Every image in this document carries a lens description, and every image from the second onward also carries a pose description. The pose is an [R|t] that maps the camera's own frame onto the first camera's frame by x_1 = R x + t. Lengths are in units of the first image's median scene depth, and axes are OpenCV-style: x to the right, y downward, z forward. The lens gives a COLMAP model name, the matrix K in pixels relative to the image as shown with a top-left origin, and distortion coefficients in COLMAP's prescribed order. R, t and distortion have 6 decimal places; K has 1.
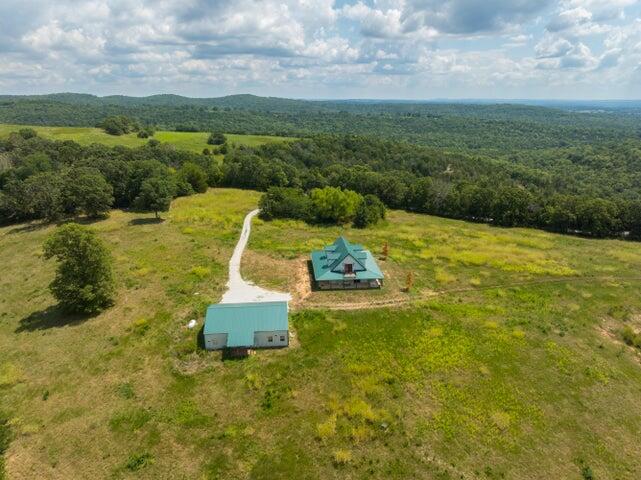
lens RADIAL K [[449.0, 0, 320.5], [0, 449.0, 240.0], [0, 0, 1]] dist [-0.037830, -0.002300]
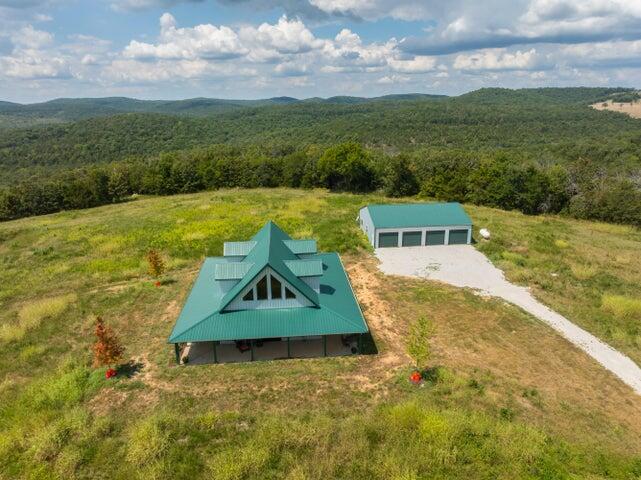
lens RADIAL K [[449.0, 0, 320.5], [0, 449.0, 240.0], [0, 0, 1]] dist [-0.037830, -0.002300]
pose [[-0.999958, 0.006382, -0.006512, 0.009775], [0.001378, 0.811825, 0.583900, -0.162023], [0.009013, 0.583866, -0.811800, 0.979168]]
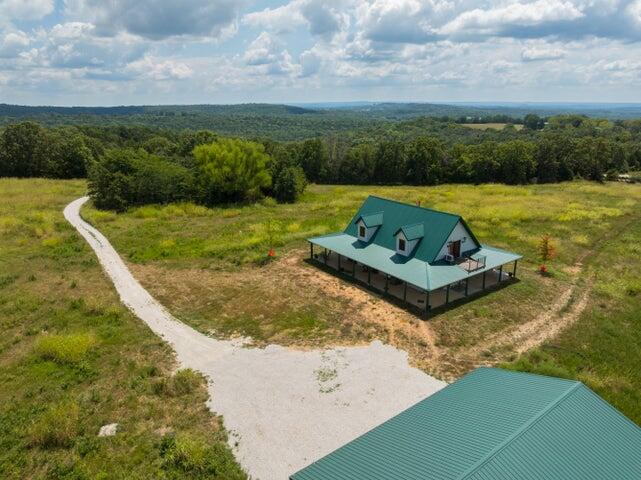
lens RADIAL K [[449.0, 0, 320.5], [0, 449.0, 240.0], [0, 0, 1]] dist [-0.037830, -0.002300]
pose [[0.852386, -0.157371, 0.498671, -0.195962], [0.163331, 0.986052, 0.031994, 0.010937], [-0.496751, 0.054177, 0.866201, 0.477951]]
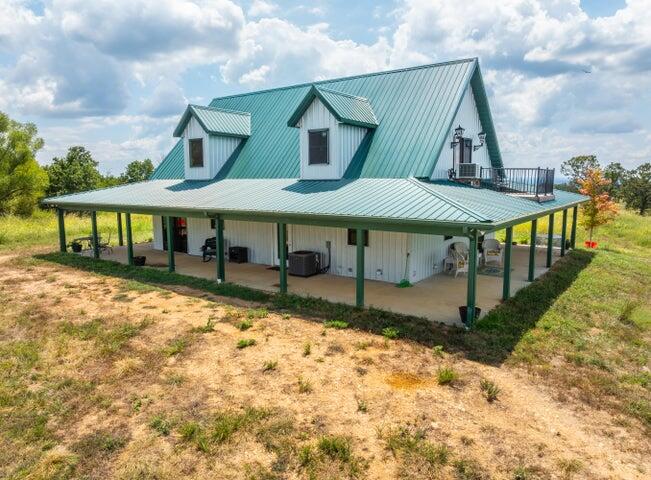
lens RADIAL K [[468.4, 0, 312.3], [0, 468.4, 260.8], [0, 0, 1]] dist [-0.038606, 0.001937]
pose [[0.663341, -0.132971, 0.736408, -0.069480], [0.233556, 0.971716, -0.034923, 0.062728], [-0.710936, 0.195159, 0.675635, 0.661037]]
